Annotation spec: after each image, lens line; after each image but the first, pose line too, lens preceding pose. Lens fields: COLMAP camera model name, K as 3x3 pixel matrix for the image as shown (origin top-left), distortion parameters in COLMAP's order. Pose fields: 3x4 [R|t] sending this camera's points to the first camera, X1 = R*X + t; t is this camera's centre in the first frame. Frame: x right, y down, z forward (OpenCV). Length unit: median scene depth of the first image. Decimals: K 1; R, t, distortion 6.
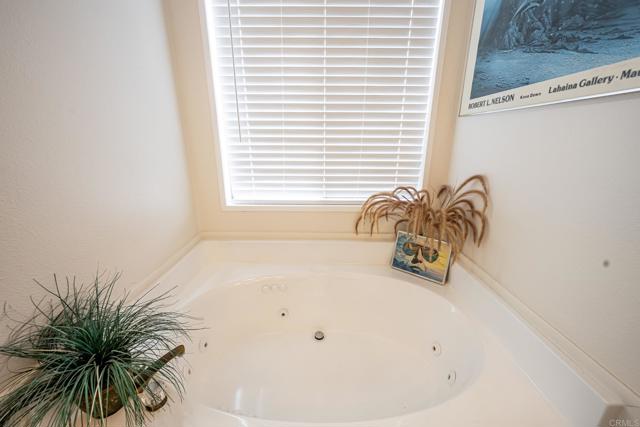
lens RADIAL K [[256.3, 0, 320.6], [0, 256.3, 215.1], [0, 0, 1]] dist [-0.003446, 0.000896]
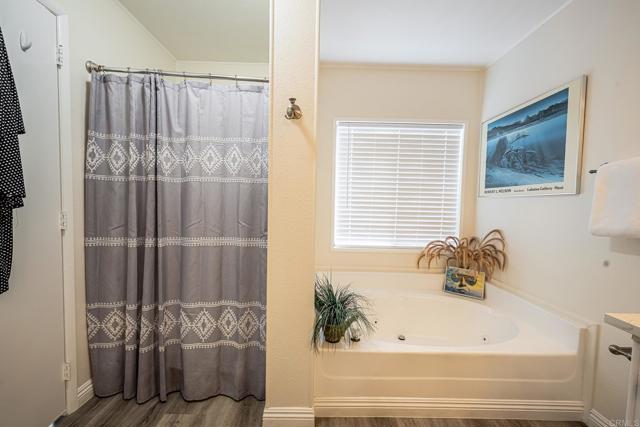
lens RADIAL K [[256.3, 0, 318.9], [0, 256.3, 213.5], [0, 0, 1]] dist [-0.003446, 0.000896]
pose [[0.999813, 0.018984, 0.003782, -0.543788], [-0.017456, 0.968679, -0.247701, 0.171436], [-0.008366, 0.247589, 0.968829, -0.641023]]
